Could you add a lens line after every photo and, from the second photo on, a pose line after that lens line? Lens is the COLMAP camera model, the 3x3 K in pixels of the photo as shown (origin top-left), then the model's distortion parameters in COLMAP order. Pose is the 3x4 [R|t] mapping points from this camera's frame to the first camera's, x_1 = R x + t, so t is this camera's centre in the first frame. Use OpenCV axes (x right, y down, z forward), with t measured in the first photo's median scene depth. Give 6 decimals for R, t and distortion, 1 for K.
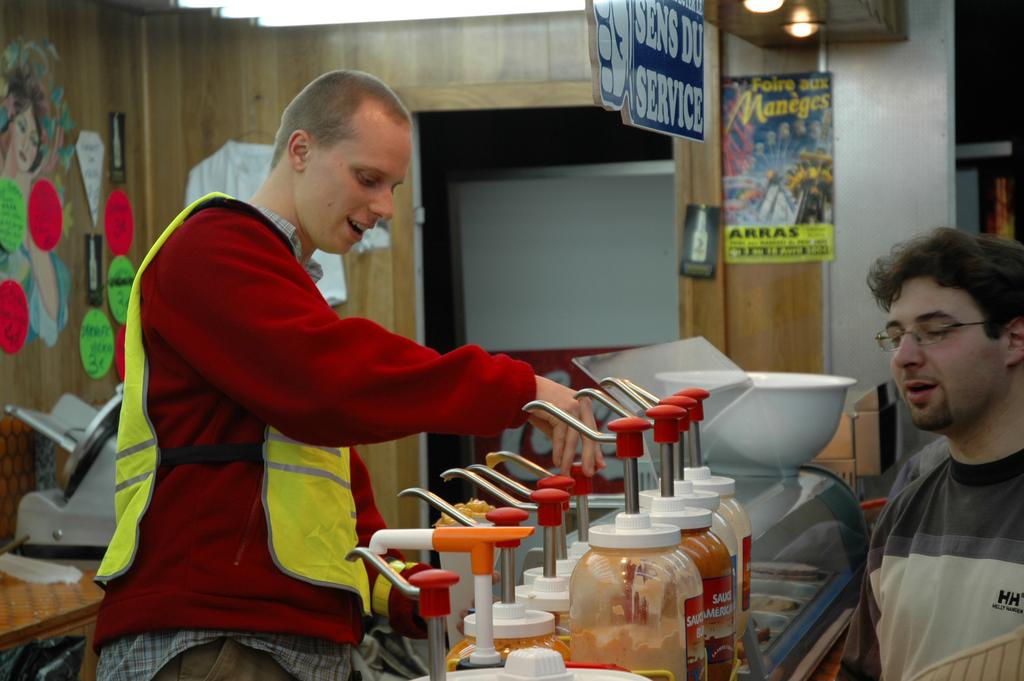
lens RADIAL K [[2256.3, 0, 511.4], [0, 2256.3, 341.8], [0, 0, 1]] dist [0.136106, 0.000000]
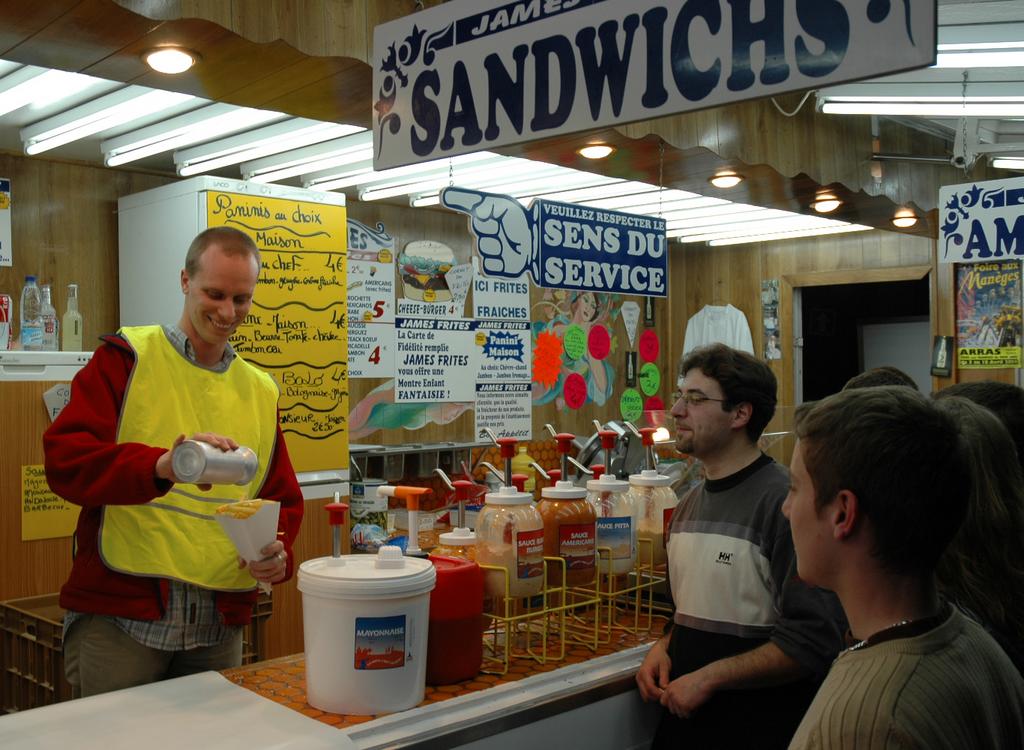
lens RADIAL K [[1146.8, 0, 512.3], [0, 1146.8, 374.1], [0, 0, 1]] dist [-0.030372, 0.000000]
pose [[0.870793, 0.011927, -0.491506, 0.230698], [-0.027679, 0.999309, -0.024789, 0.001140], [0.490871, 0.035191, 0.870521, 0.054421]]
